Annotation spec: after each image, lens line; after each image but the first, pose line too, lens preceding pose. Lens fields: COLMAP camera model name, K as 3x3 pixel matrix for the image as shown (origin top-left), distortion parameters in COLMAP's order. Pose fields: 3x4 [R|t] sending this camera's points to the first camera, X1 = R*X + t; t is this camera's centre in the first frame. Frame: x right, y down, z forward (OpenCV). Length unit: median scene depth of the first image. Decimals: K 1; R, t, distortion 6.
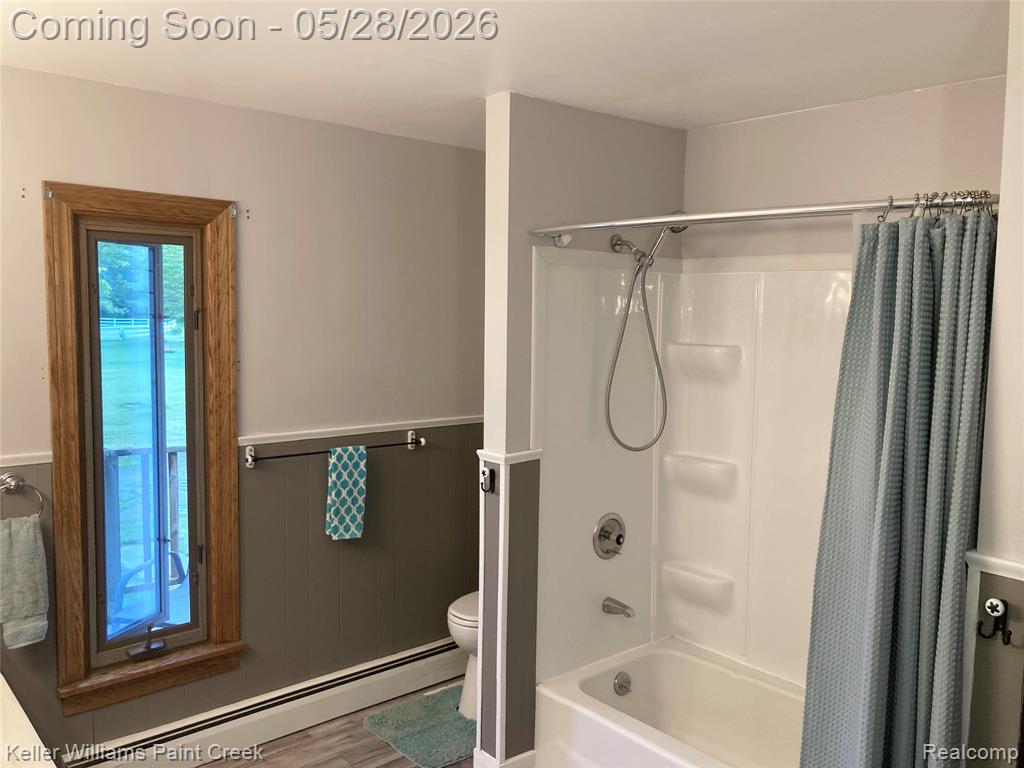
lens RADIAL K [[840.9, 0, 513.4], [0, 840.9, 380.2], [0, 0, 1]] dist [0.006339, 0.000088]
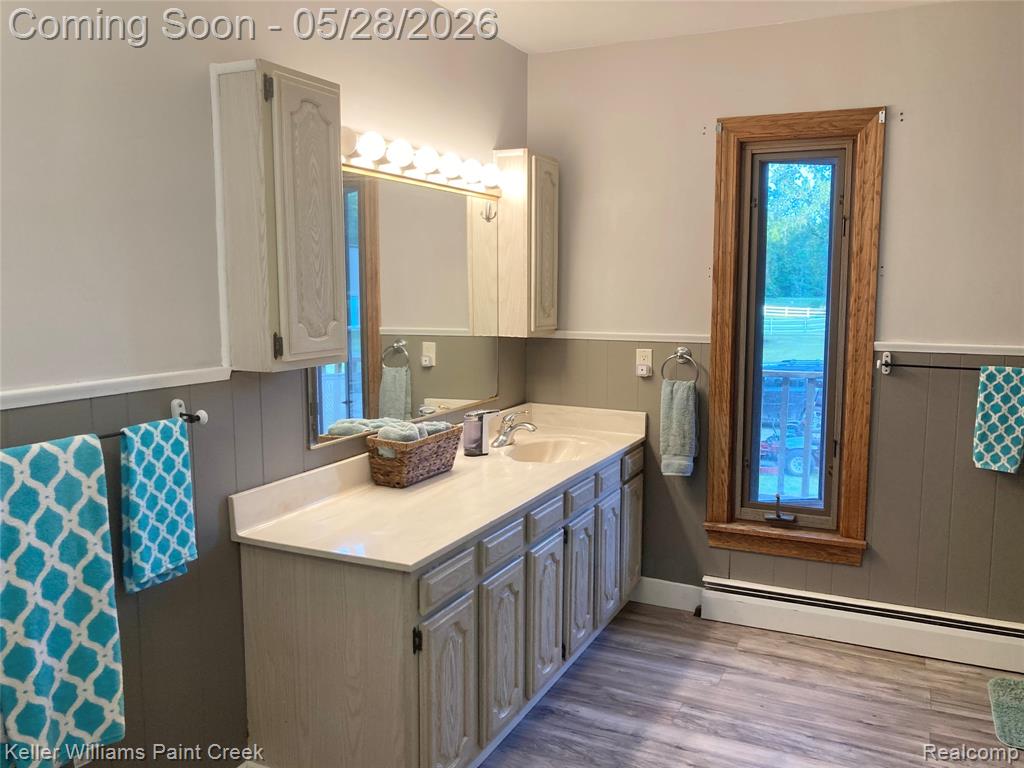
lens RADIAL K [[840.9, 0, 513.4], [0, 840.9, 380.2], [0, 0, 1]] dist [0.006339, 0.000088]
pose [[0.398488, 0.097650, -0.911960, 0.441973], [-0.072192, 0.994571, 0.074951, 0.070642], [0.914328, 0.035969, 0.403374, 0.193074]]
